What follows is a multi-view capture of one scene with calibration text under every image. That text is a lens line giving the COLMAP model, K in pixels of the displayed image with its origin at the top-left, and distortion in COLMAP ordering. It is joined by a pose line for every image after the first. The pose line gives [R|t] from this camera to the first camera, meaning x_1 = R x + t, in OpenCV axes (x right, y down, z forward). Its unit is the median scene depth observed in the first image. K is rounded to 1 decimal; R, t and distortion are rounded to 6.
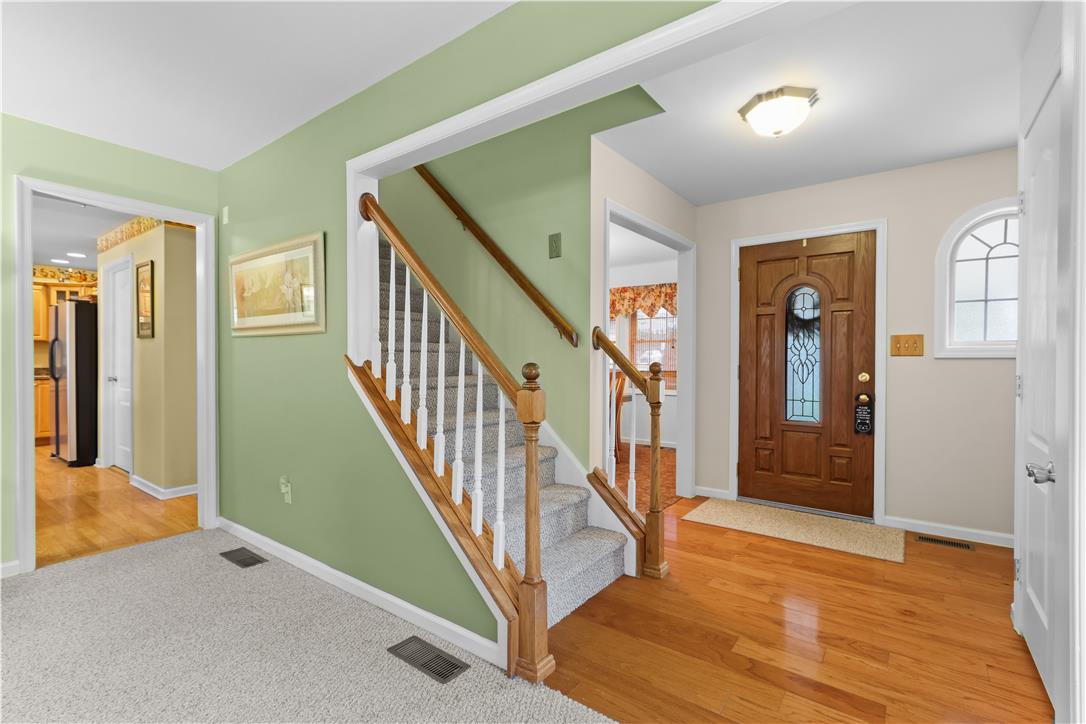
lens RADIAL K [[492.3, 0, 535.9], [0, 492.3, 356.6], [0, 0, 1]] dist [-0.001402, 0.000138]
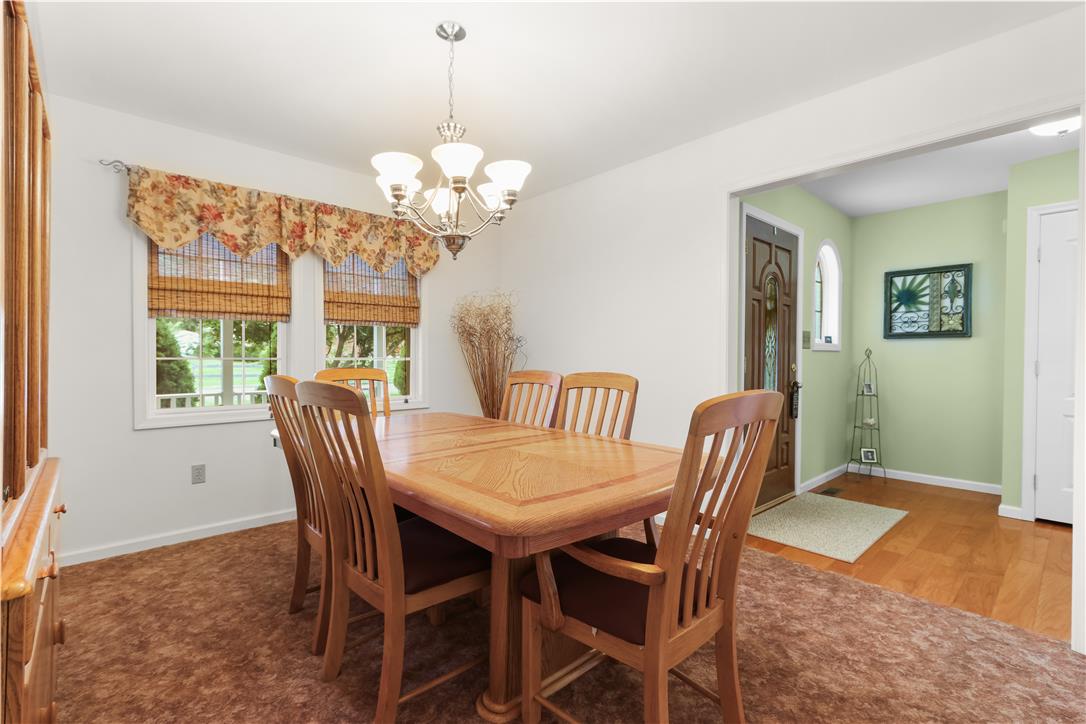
lens RADIAL K [[495.4, 0, 543.0], [0, 495.4, 362.0], [0, 0, 1]] dist [0.002985, 0.001454]
pose [[0.178049, -0.012142, 0.983947, -0.286256], [-0.009608, 0.999855, 0.014077, 0.009743], [-0.983975, -0.011960, 0.177906, 0.720104]]
